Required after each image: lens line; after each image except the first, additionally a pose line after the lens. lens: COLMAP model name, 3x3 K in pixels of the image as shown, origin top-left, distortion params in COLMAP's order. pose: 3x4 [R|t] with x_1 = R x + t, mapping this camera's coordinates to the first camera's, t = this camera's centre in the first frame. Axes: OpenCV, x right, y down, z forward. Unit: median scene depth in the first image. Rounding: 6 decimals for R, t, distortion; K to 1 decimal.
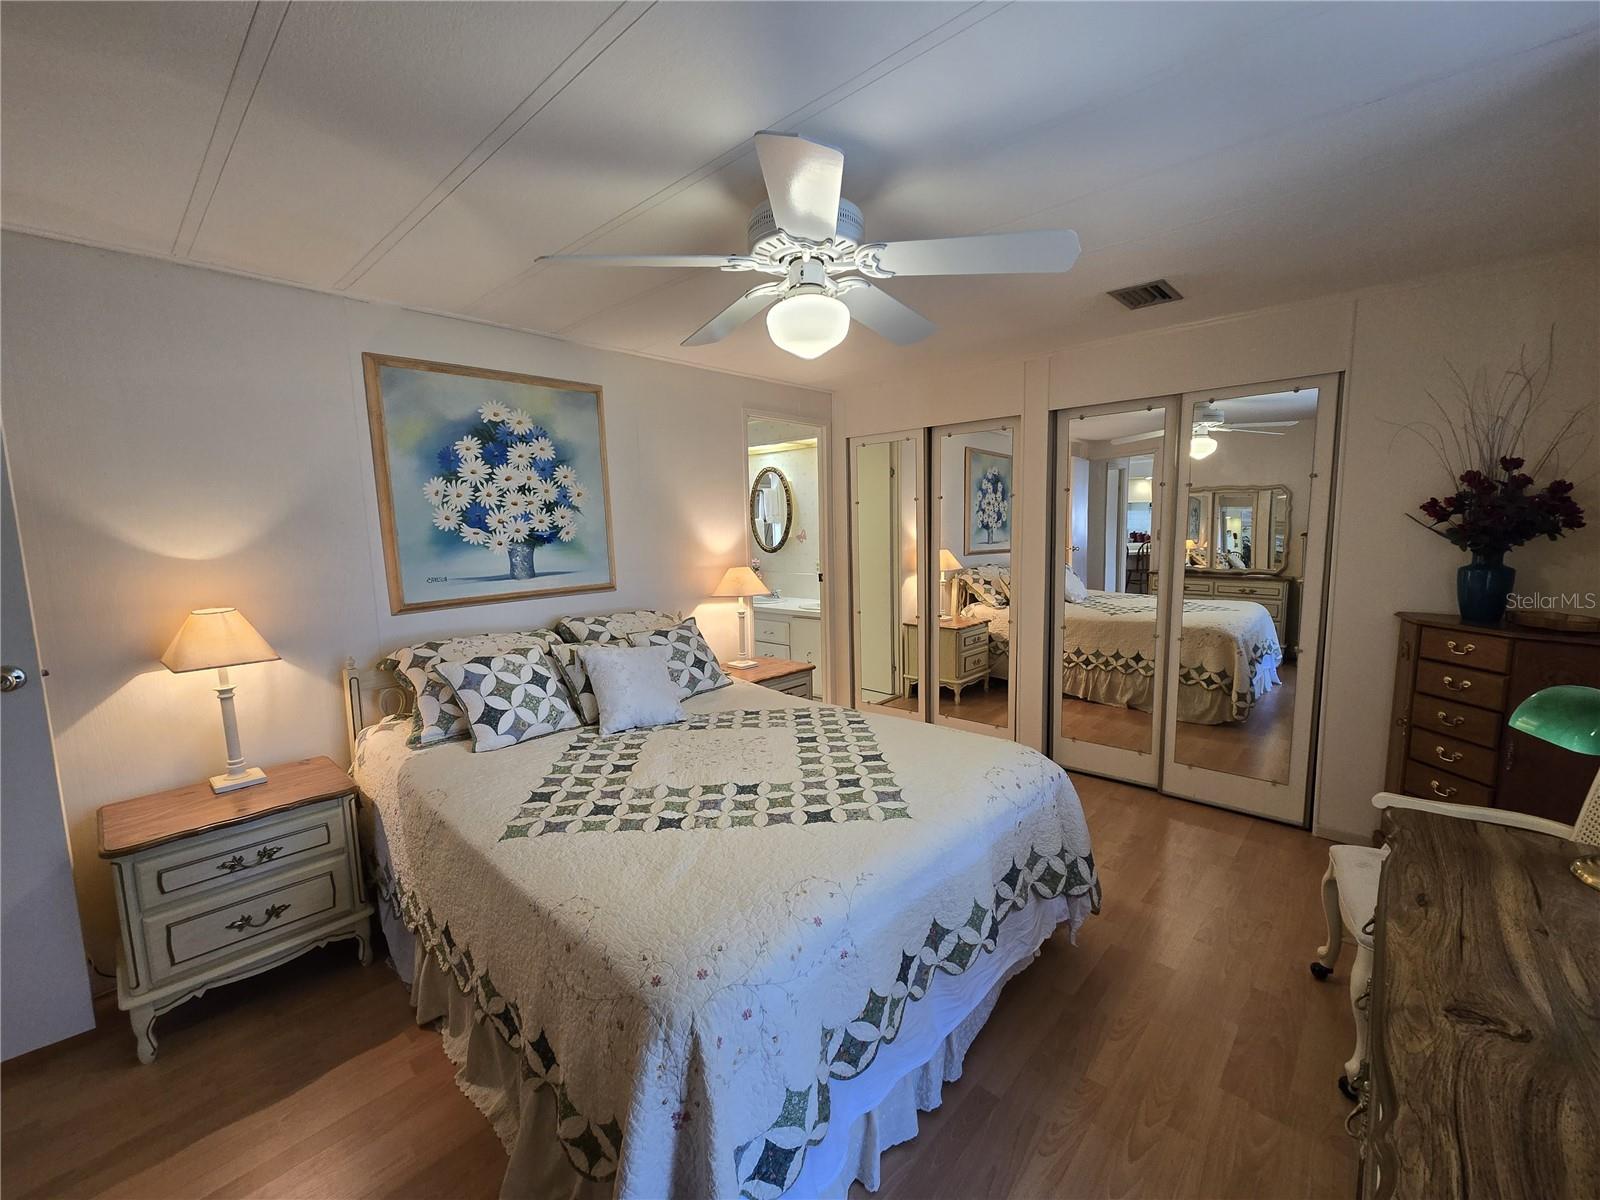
lens RADIAL K [[658.5, 0, 799.7], [0, 658.5, 606.1], [0, 0, 1]] dist [0.001478, 0.000459]
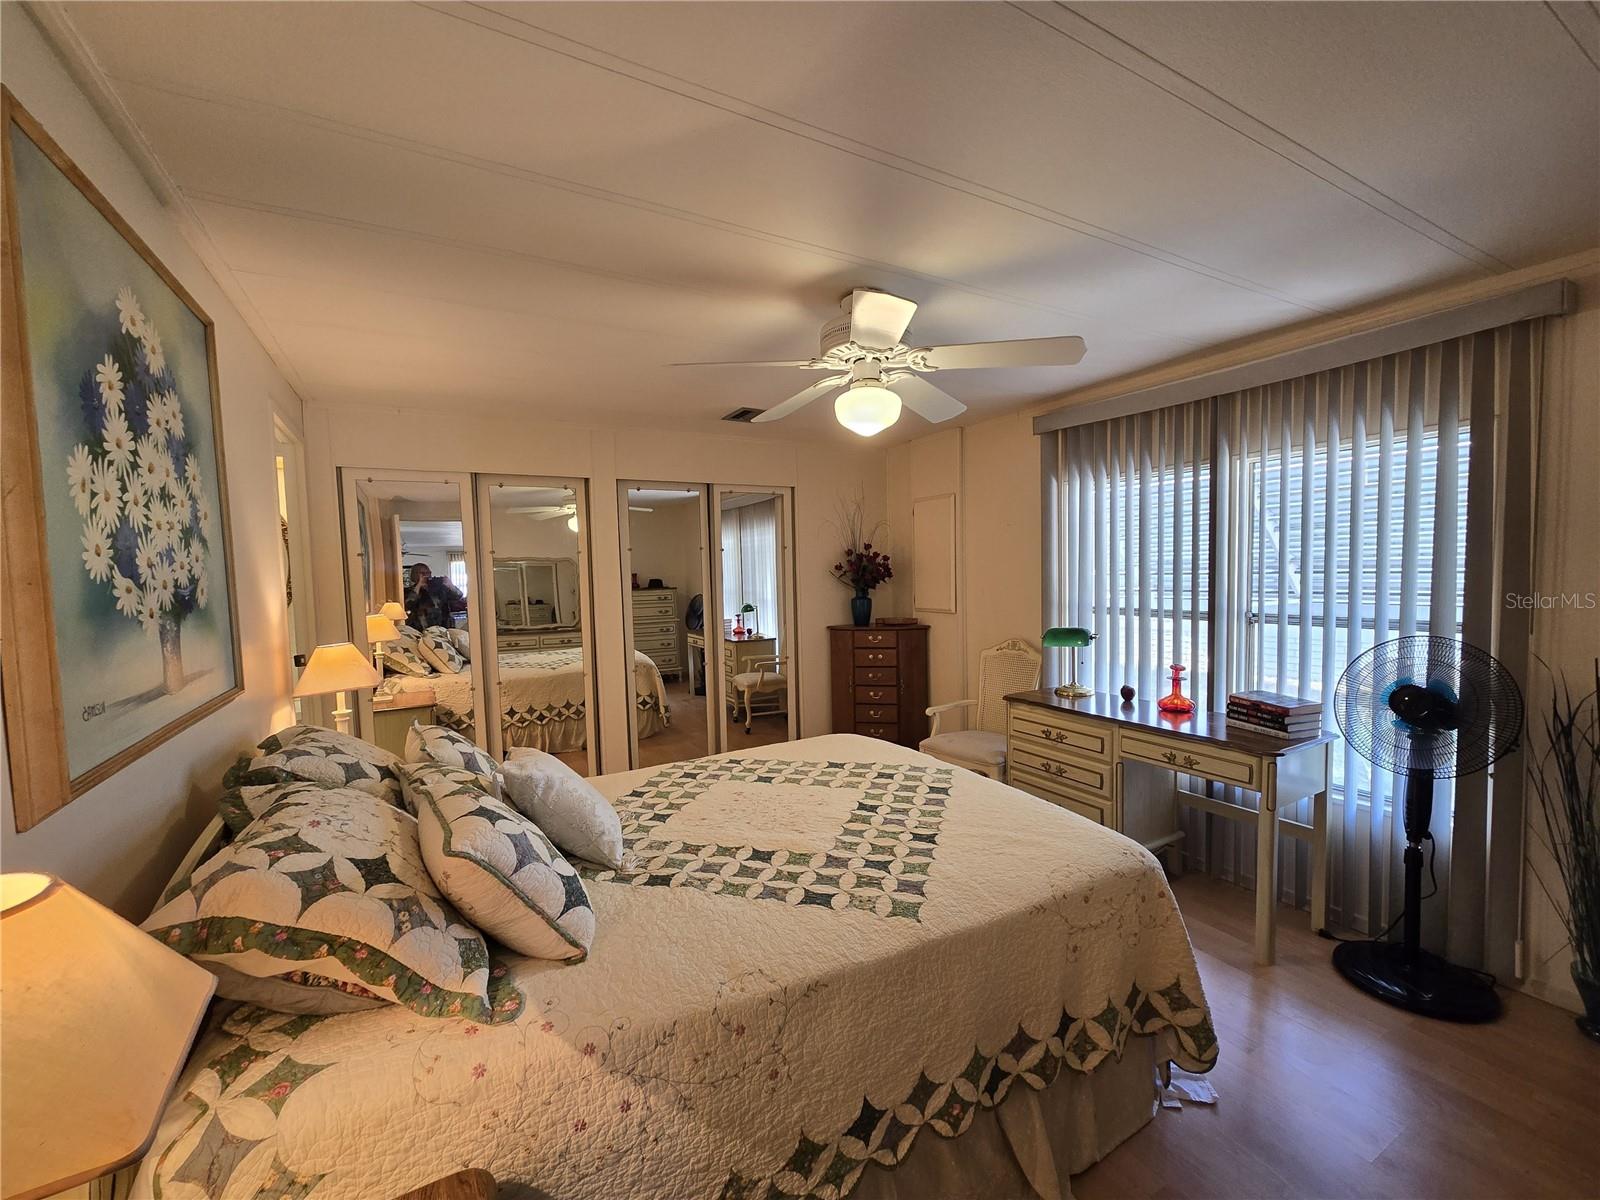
lens RADIAL K [[660.0, 0, 804.8], [0, 660.0, 610.4], [0, 0, 1]] dist [-0.000052, 0.000610]
pose [[0.309887, -0.042873, 0.949806, -0.780118], [0.134580, 0.990902, 0.000819, -0.042324], [-0.941200, 0.127571, 0.312838, 0.486959]]
